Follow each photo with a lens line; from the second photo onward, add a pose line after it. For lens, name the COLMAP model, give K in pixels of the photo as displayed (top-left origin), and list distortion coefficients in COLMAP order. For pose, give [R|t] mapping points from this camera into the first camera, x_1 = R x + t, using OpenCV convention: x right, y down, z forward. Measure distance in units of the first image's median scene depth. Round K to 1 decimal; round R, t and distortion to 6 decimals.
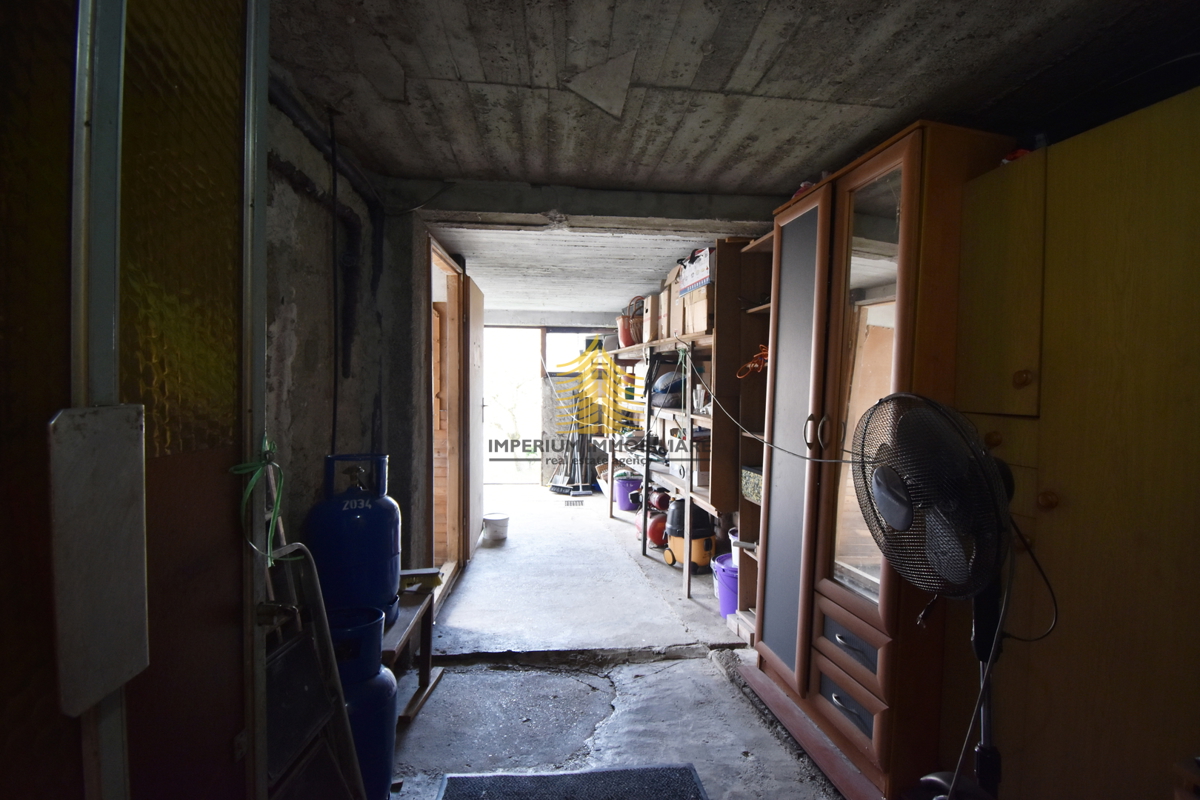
lens RADIAL K [[535.5, 0, 595.6], [0, 535.5, 400.0], [0, 0, 1]] dist [0.022849, -0.025311]
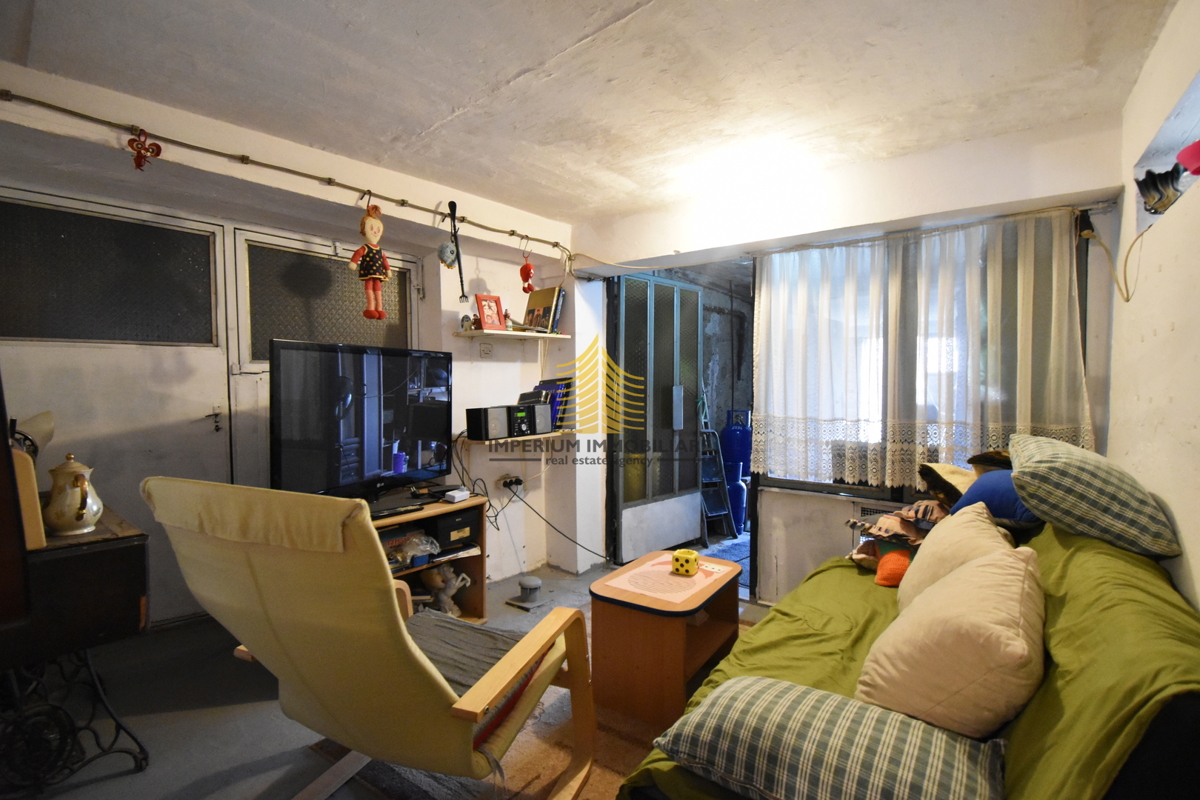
lens RADIAL K [[535.5, 0, 595.6], [0, 535.5, 400.0], [0, 0, 1]] dist [0.022849, -0.025311]
pose [[0.694470, 0.003778, -0.719512, 1.006354], [-0.007472, 0.999970, -0.001961, 0.066558], [0.719483, 0.006738, 0.694477, -1.386700]]
